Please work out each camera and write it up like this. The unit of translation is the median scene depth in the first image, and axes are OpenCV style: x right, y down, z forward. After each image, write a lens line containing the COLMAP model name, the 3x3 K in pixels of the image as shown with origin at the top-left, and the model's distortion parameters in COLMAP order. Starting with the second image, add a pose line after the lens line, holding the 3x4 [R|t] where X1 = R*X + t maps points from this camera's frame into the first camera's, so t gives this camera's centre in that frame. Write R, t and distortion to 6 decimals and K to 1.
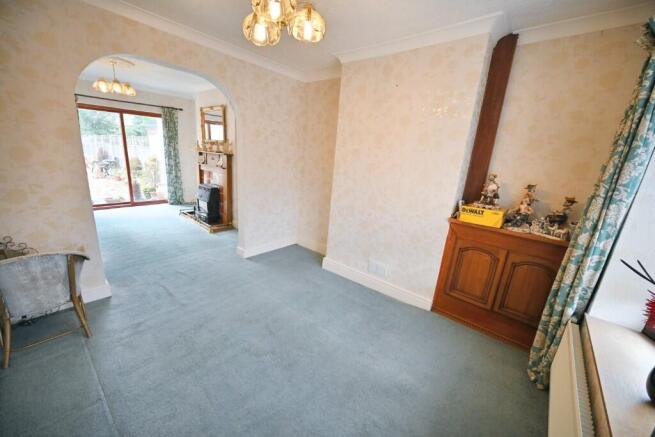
lens RADIAL K [[258.2, 0, 327.5], [0, 258.2, 218.5], [0, 0, 1]] dist [0.000657, 0.000059]
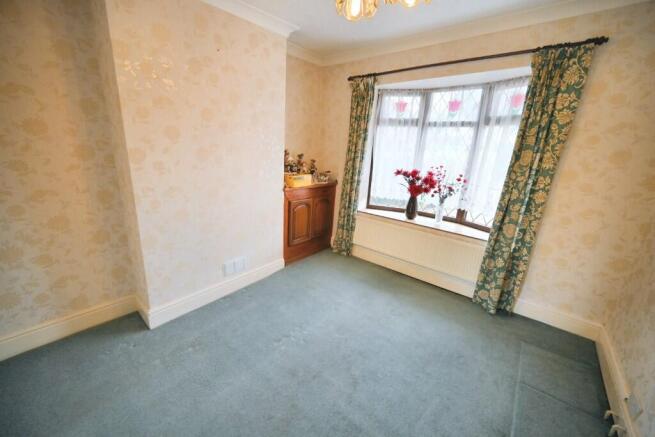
lens RADIAL K [[258.2, 0, 327.5], [0, 258.2, 218.5], [0, 0, 1]] dist [0.000657, 0.000059]
pose [[-0.008479, -0.337740, 0.941201, -0.703165], [0.198381, 0.921959, 0.332622, -0.227656], [-0.980088, 0.189537, 0.059183, 0.718757]]
